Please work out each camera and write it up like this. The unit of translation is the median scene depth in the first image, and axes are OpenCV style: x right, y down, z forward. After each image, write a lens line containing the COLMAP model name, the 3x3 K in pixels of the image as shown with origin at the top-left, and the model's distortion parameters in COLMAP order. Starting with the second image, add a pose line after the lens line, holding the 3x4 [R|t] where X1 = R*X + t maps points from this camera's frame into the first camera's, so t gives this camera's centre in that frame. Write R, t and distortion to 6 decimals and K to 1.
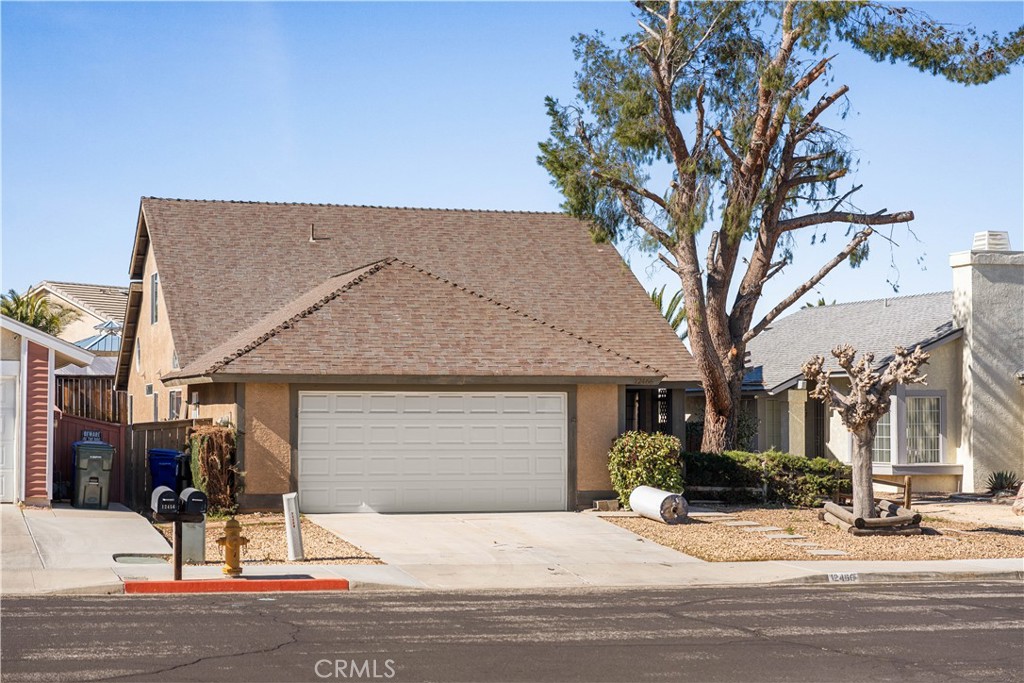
lens RADIAL K [[2011.3, 0, 552.4], [0, 2011.3, 341.4], [0, 0, 1]] dist [-0.015793, -0.070714]
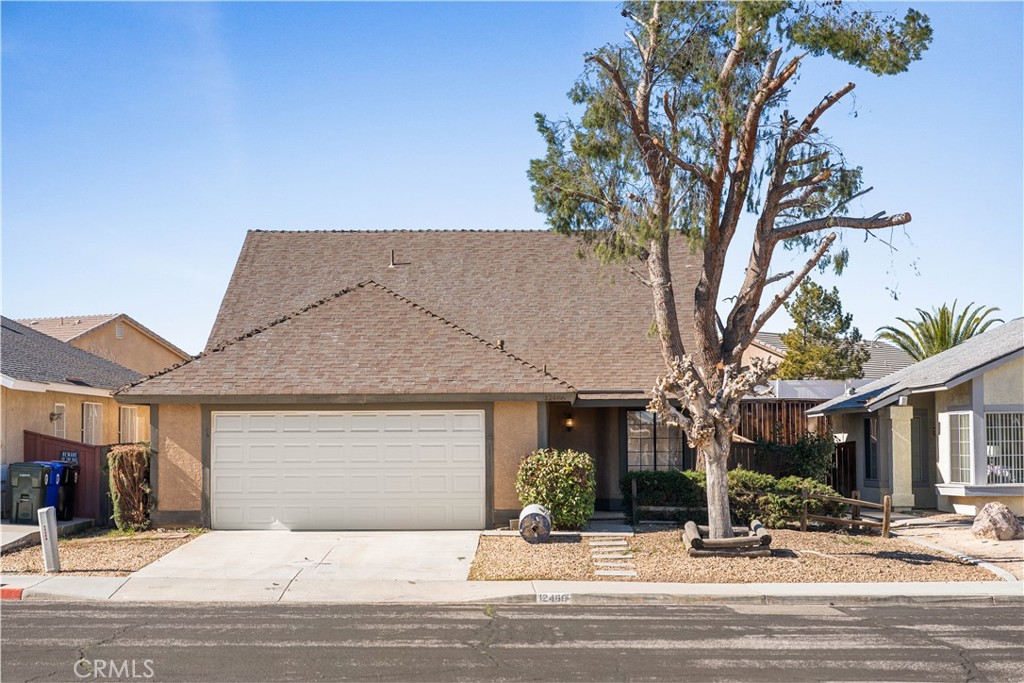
lens RADIAL K [[2011.3, 0, 552.4], [0, 2011.3, 341.4], [0, 0, 1]] dist [-0.015793, -0.070714]
pose [[0.949083, -0.022150, -0.314247, 0.352695], [0.017668, 0.999698, -0.017104, 0.009053], [0.314531, 0.010681, 0.949187, 0.068850]]
